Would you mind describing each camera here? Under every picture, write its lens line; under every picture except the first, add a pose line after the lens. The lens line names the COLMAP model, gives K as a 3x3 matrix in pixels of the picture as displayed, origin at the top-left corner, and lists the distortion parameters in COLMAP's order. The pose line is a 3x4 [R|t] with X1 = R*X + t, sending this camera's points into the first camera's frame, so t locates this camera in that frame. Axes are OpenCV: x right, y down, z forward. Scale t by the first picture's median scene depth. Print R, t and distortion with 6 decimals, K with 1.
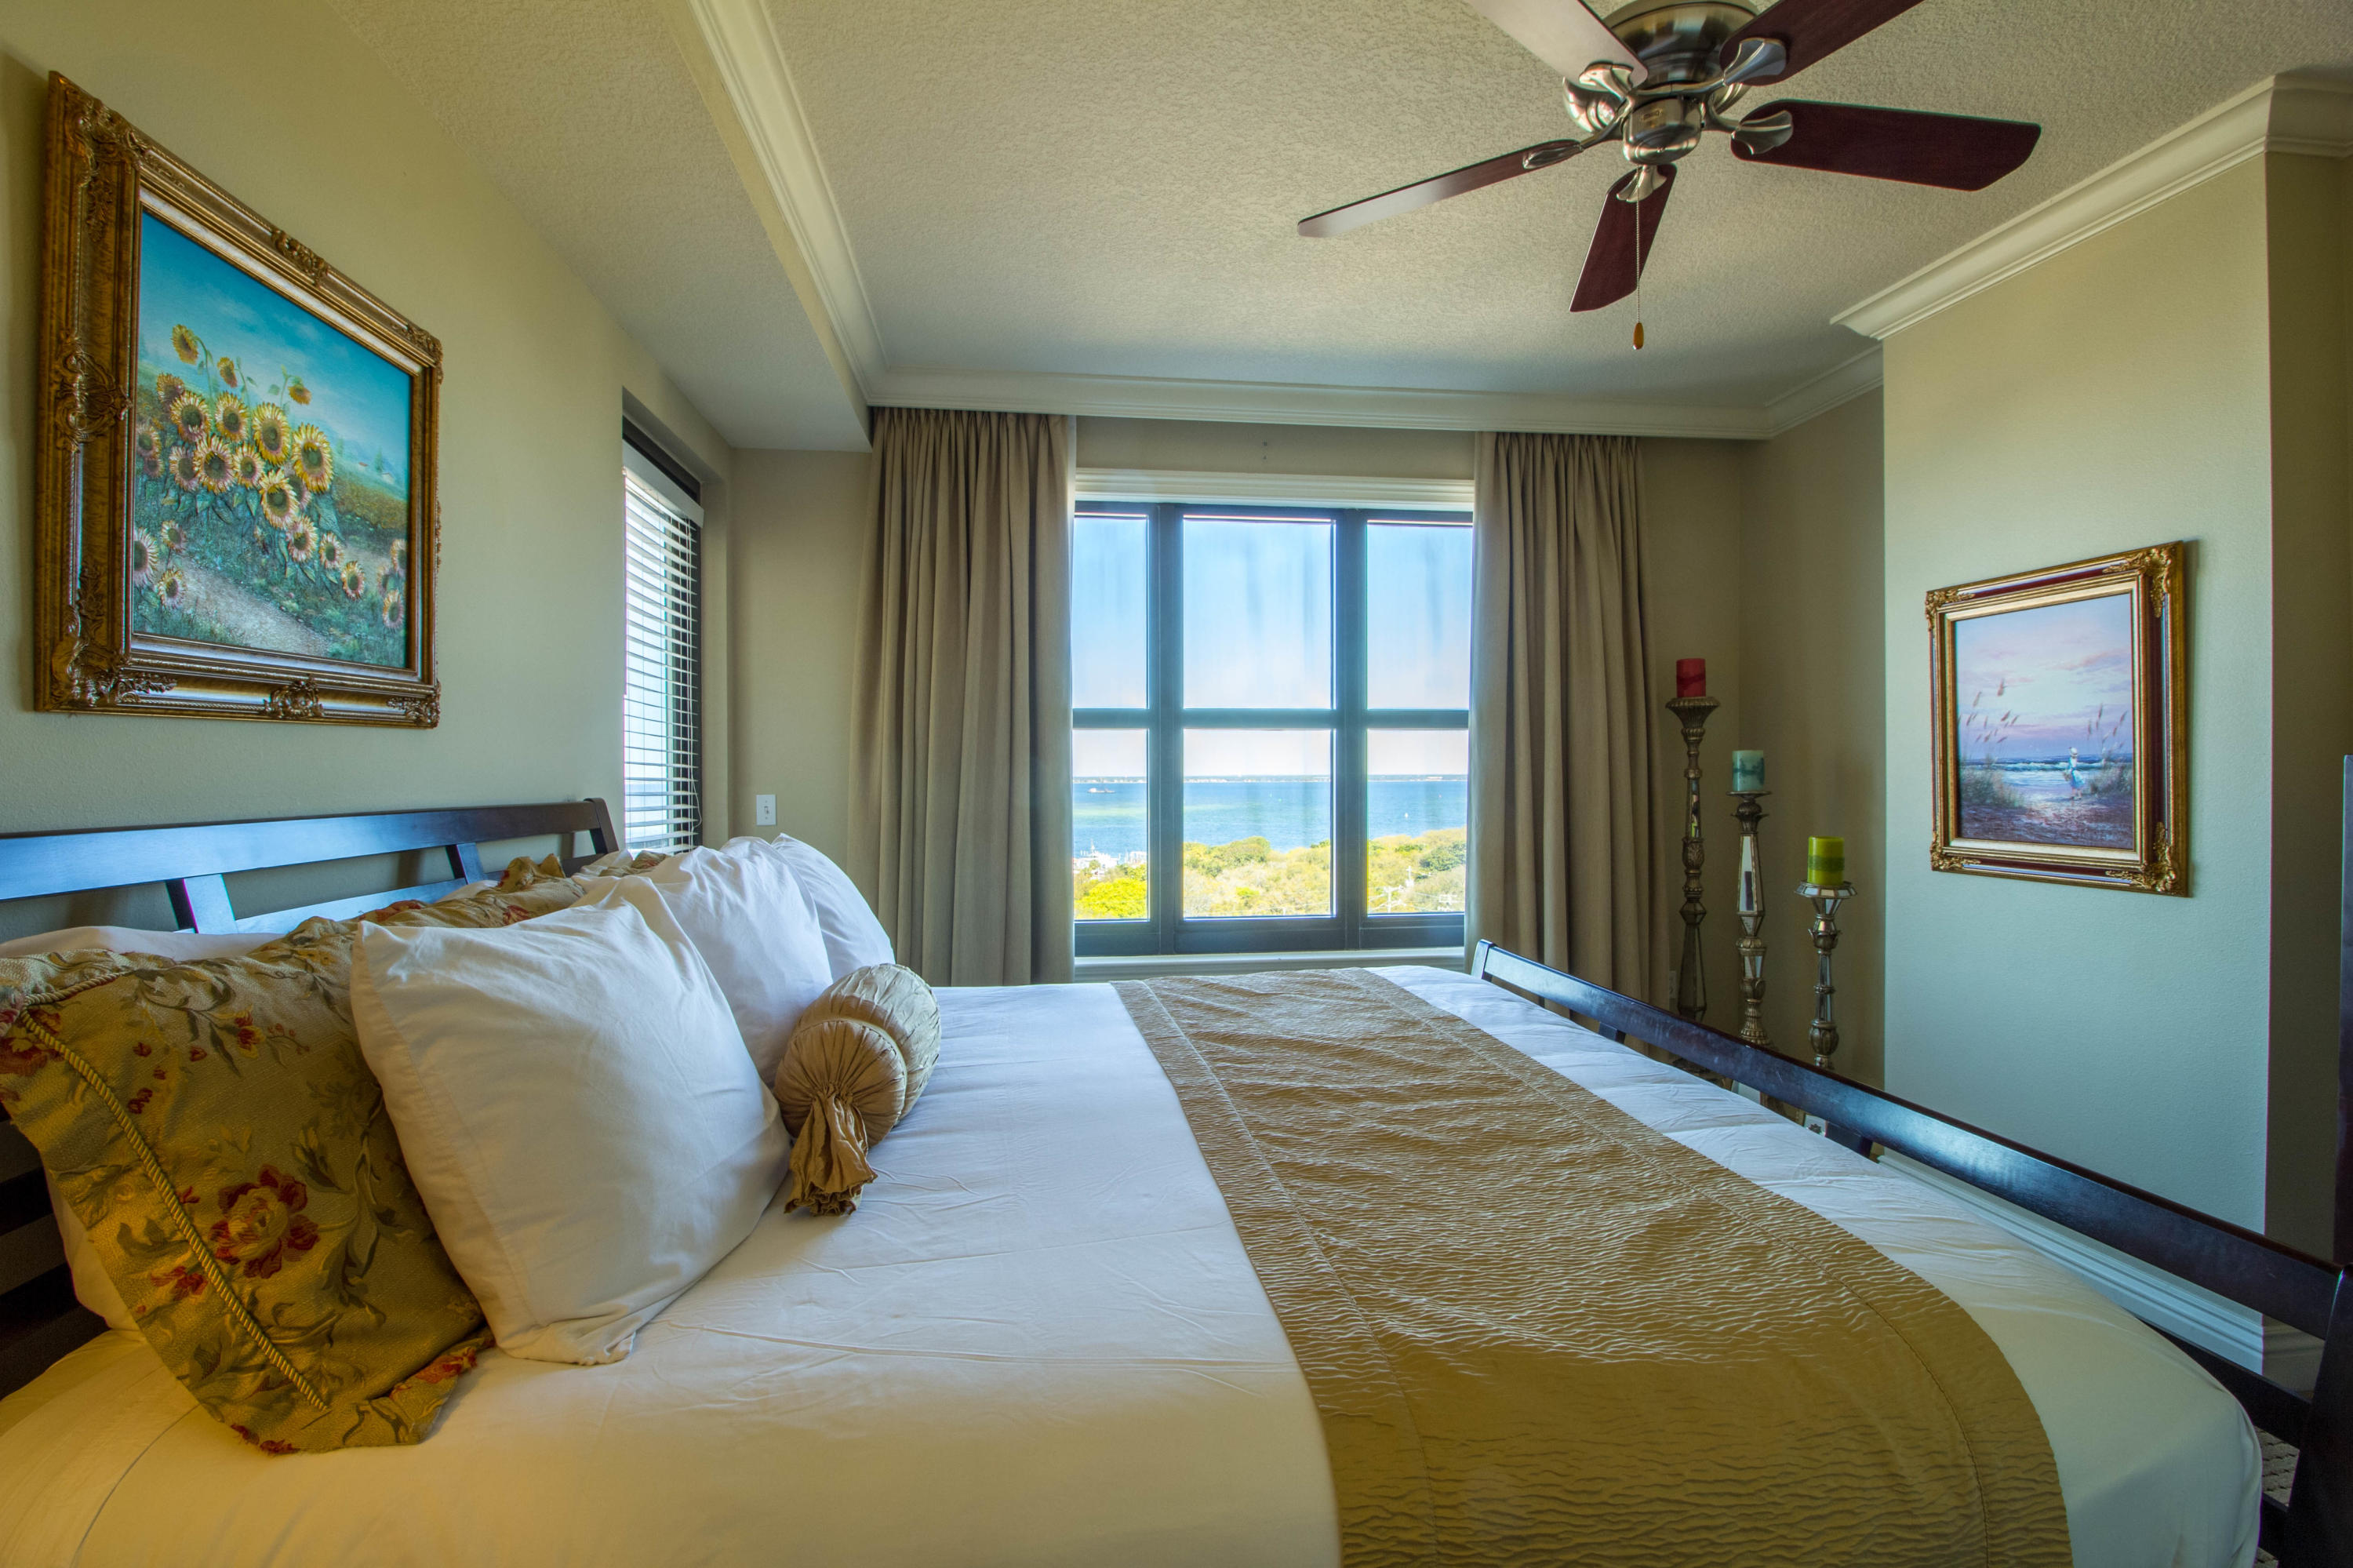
lens RADIAL K [[1095.7, 0, 1168.2], [0, 1095.7, 784.4], [0, 0, 1]] dist [0.002362, -0.013877]
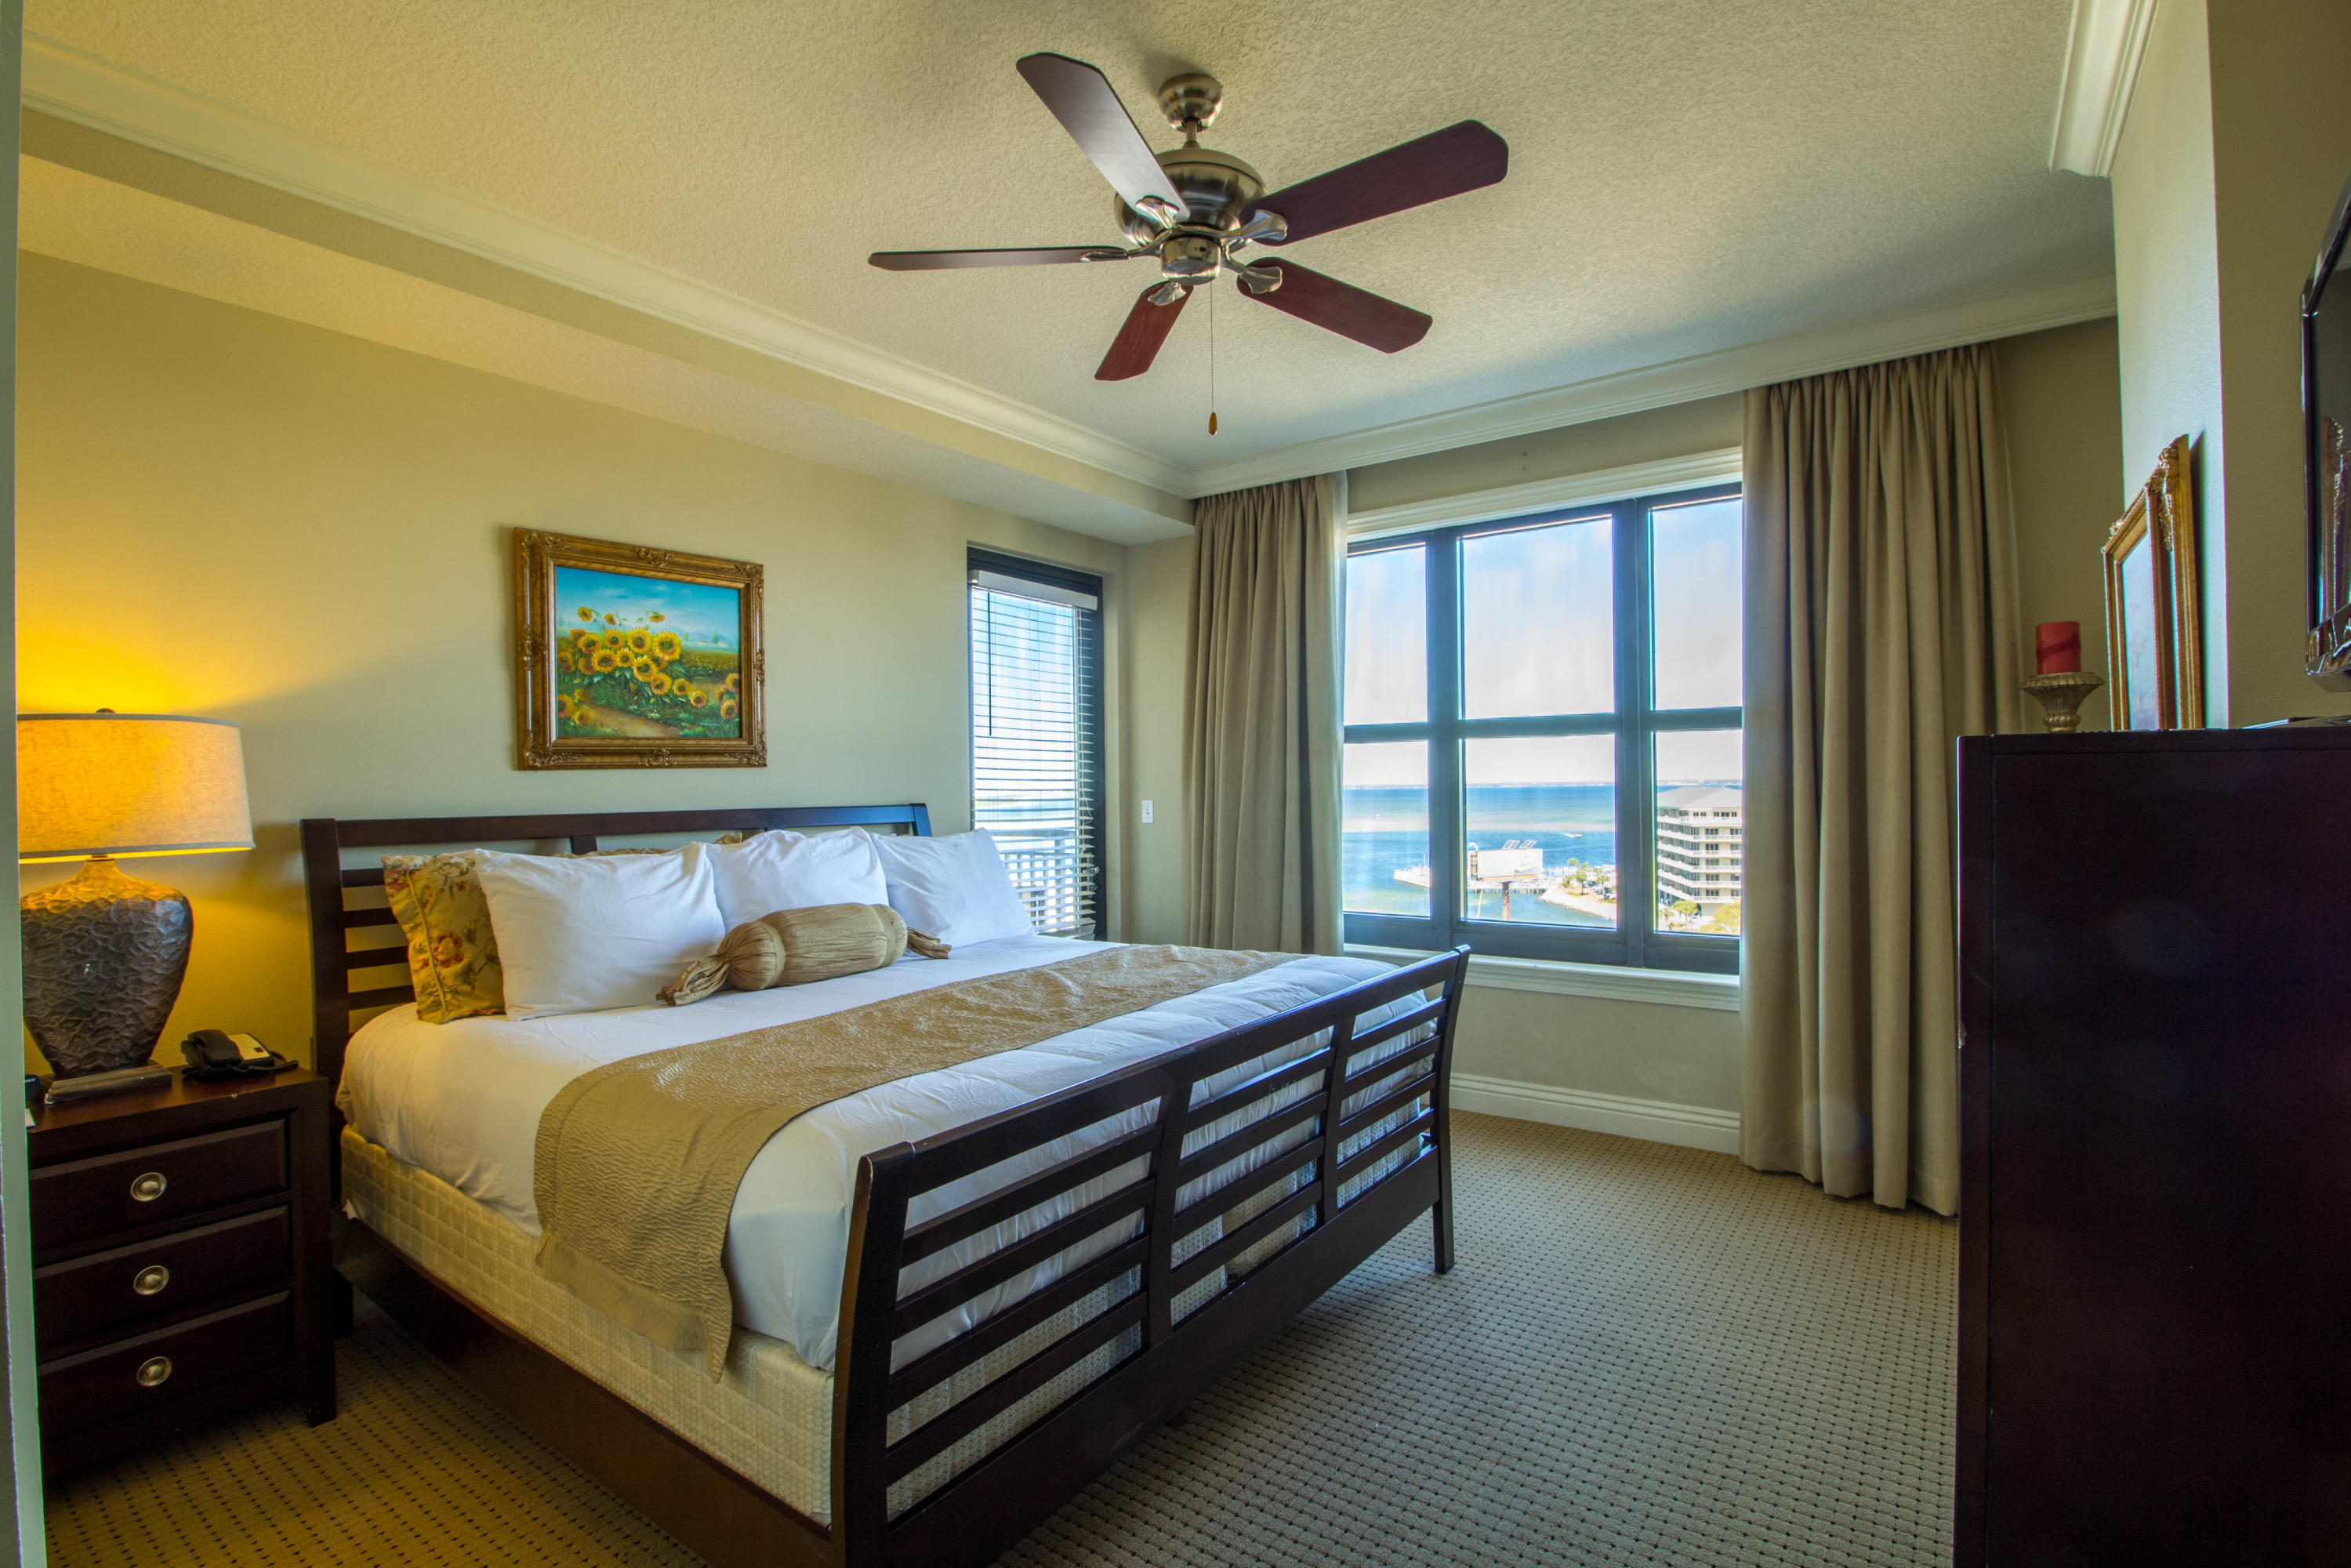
lens RADIAL K [[1094.8, 0, 1167.2], [0, 1094.8, 784.4], [0, 0, 1]] dist [0.002362, -0.013877]
pose [[0.725437, -0.006522, -0.688258, 0.582143], [0.005268, 0.999978, -0.003923, -0.004503], [0.688269, -0.000780, 0.725455, 0.044568]]
